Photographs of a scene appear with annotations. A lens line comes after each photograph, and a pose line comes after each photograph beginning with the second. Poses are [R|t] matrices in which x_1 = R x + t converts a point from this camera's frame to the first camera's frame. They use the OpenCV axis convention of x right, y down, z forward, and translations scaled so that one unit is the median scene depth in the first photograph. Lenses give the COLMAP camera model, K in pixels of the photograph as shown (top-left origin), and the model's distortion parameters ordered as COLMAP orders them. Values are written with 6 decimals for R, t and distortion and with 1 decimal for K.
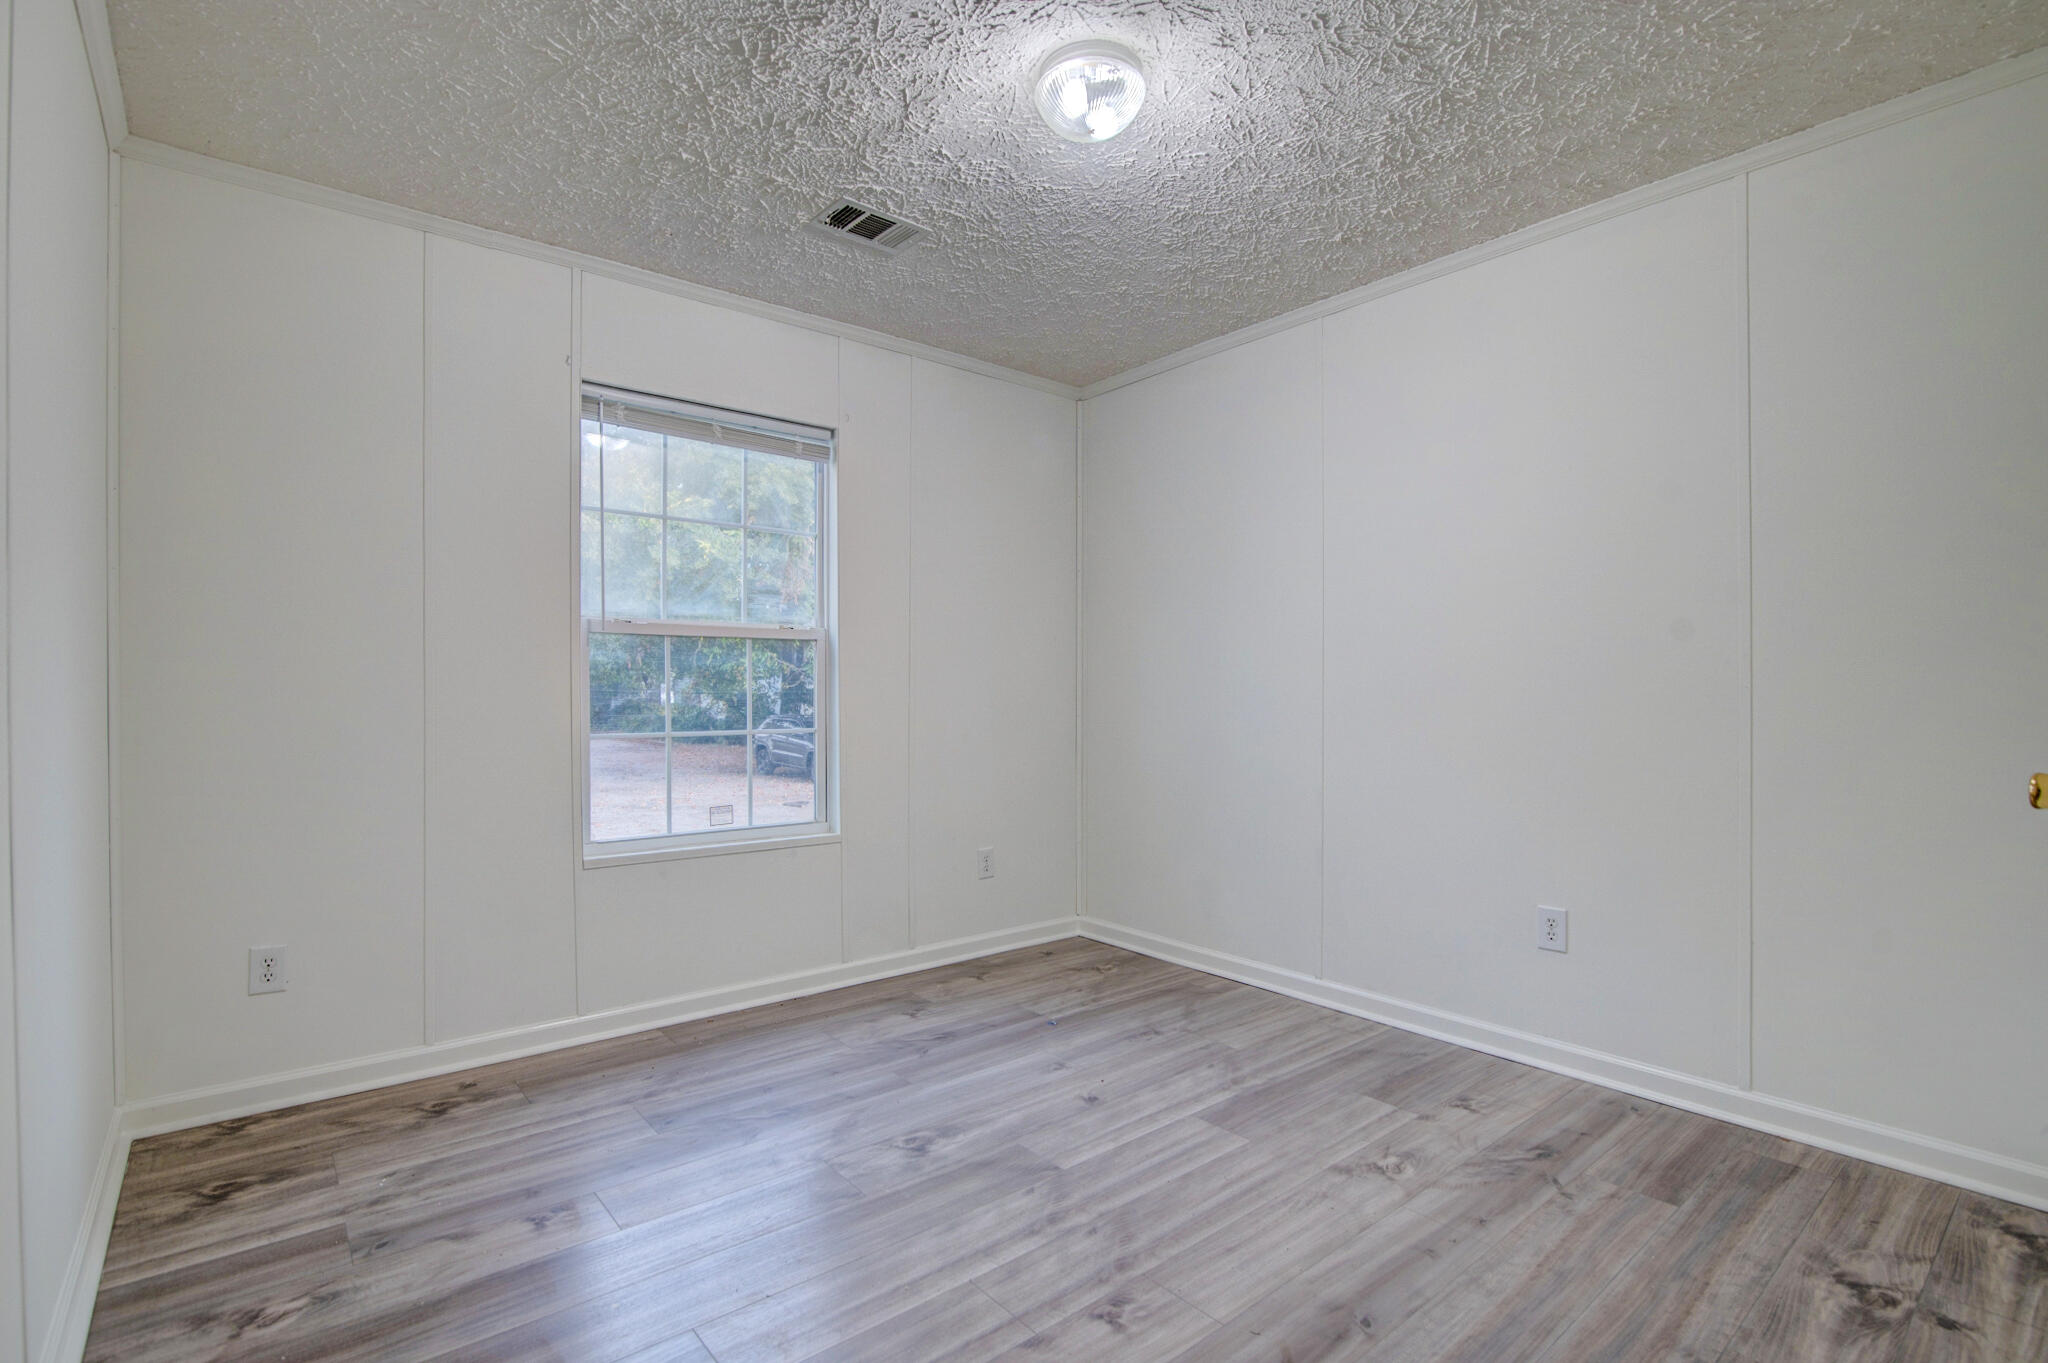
lens RADIAL K [[953.9, 0, 1014.4], [0, 953.9, 695.8], [0, 0, 1]] dist [-0.022155, 0.001713]
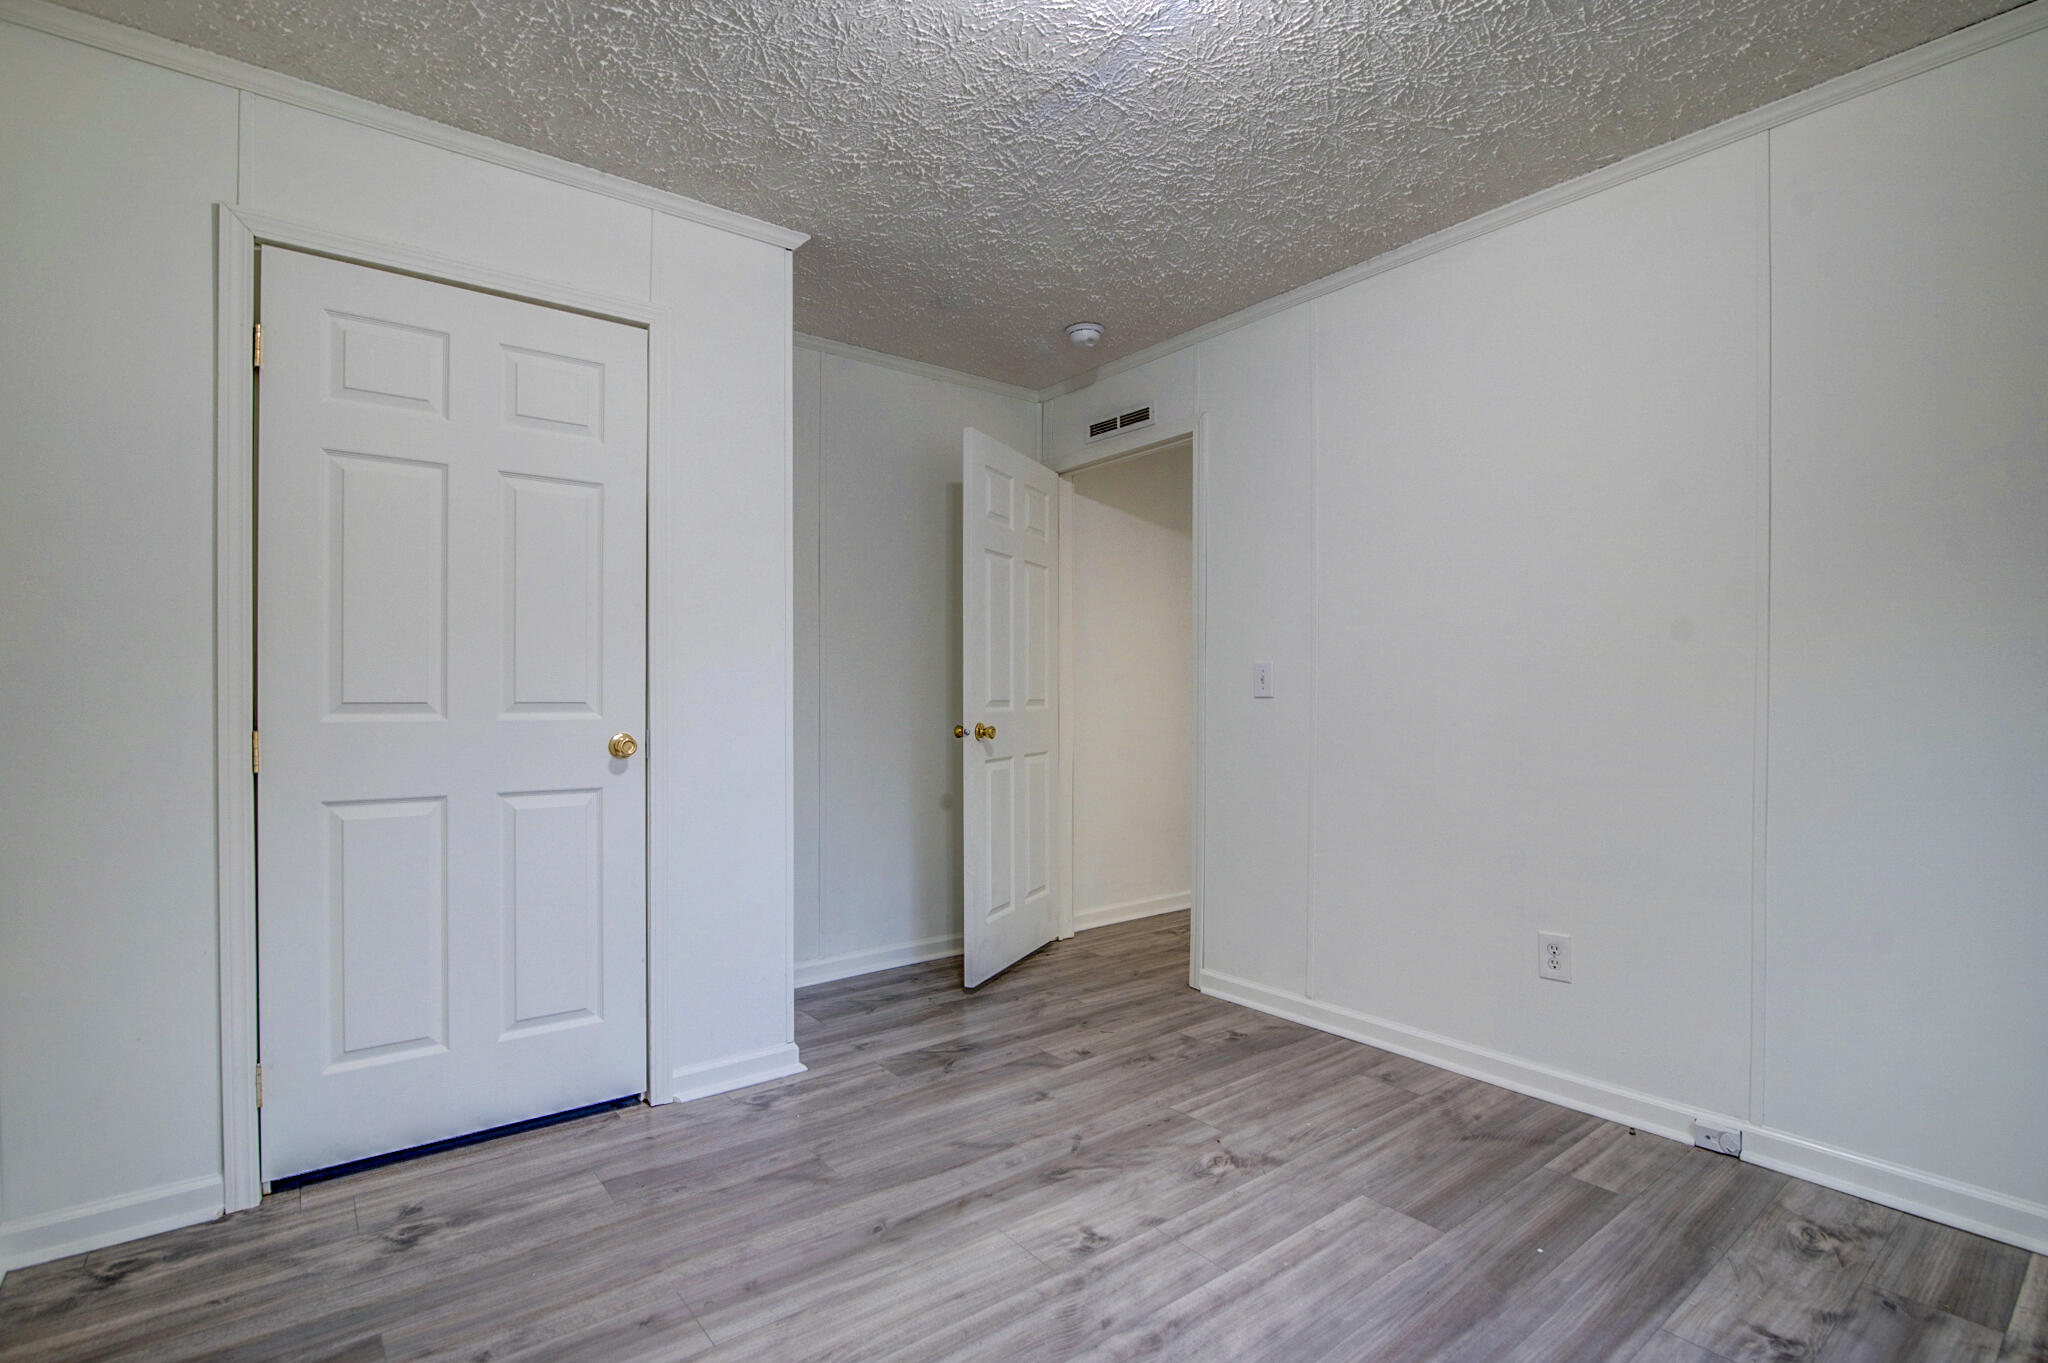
lens RADIAL K [[953.9, 0, 1014.4], [0, 953.9, 695.8], [0, 0, 1]] dist [-0.022155, 0.001713]
pose [[-0.999541, 0.002628, 0.030196, 0.153131], [0.002893, 0.999958, 0.008711, -0.015693], [-0.030172, 0.008794, -0.999506, 2.048785]]
